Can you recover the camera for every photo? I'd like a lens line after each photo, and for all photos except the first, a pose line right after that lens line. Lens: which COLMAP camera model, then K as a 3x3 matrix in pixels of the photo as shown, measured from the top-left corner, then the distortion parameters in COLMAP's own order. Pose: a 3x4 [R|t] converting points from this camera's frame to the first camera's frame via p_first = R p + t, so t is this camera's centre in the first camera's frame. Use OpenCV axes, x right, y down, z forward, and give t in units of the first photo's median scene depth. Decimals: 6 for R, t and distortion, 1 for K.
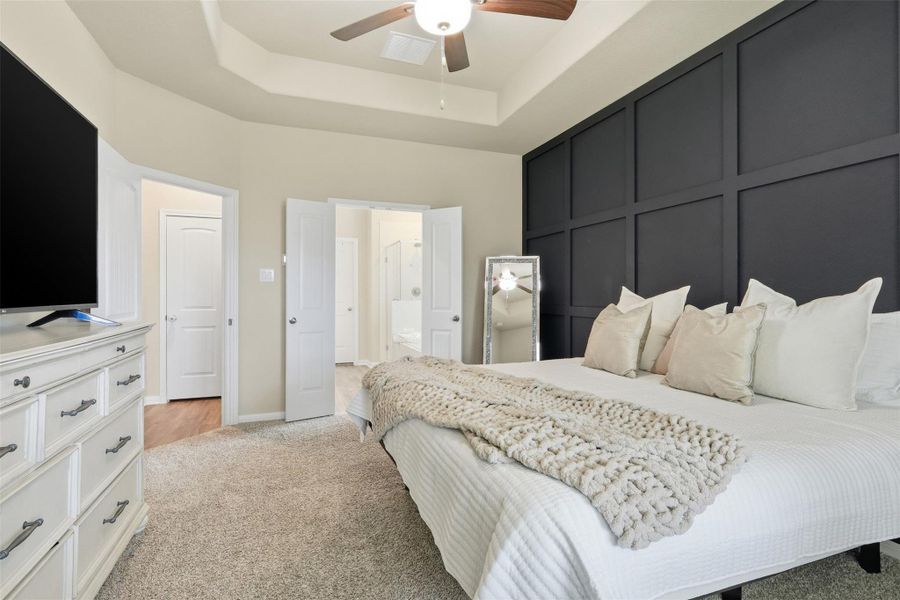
lens RADIAL K [[425.7, 0, 447.9], [0, 425.7, 295.5], [0, 0, 1]] dist [-0.003357, 0.000493]
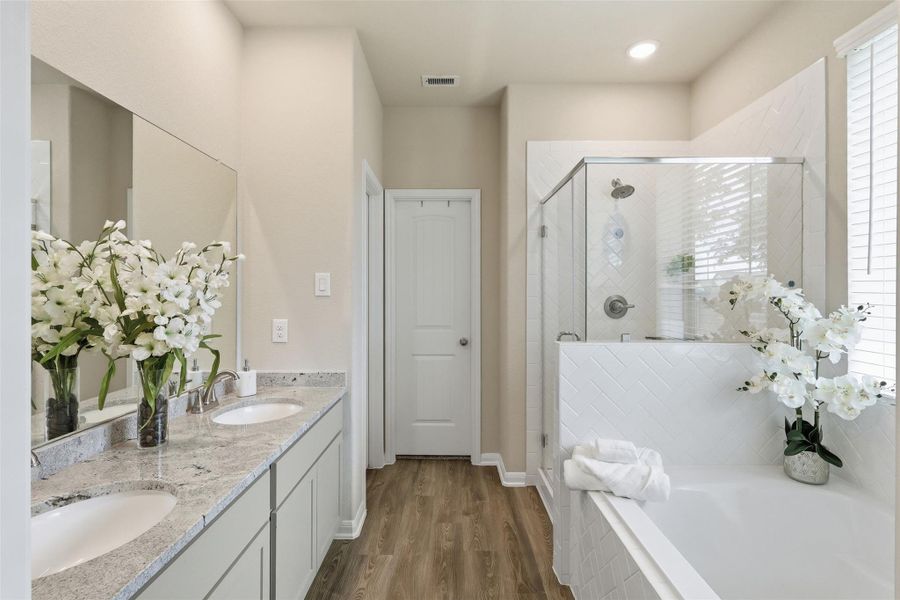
lens RADIAL K [[425.7, 0, 448.4], [0, 425.7, 297.5], [0, 0, 1]] dist [-0.003357, 0.000493]
pose [[0.934390, 0.004507, -0.356223, -0.082185], [-0.002389, 0.999977, 0.006386, -0.021193], [0.356243, -0.005116, 0.934379, 0.578711]]
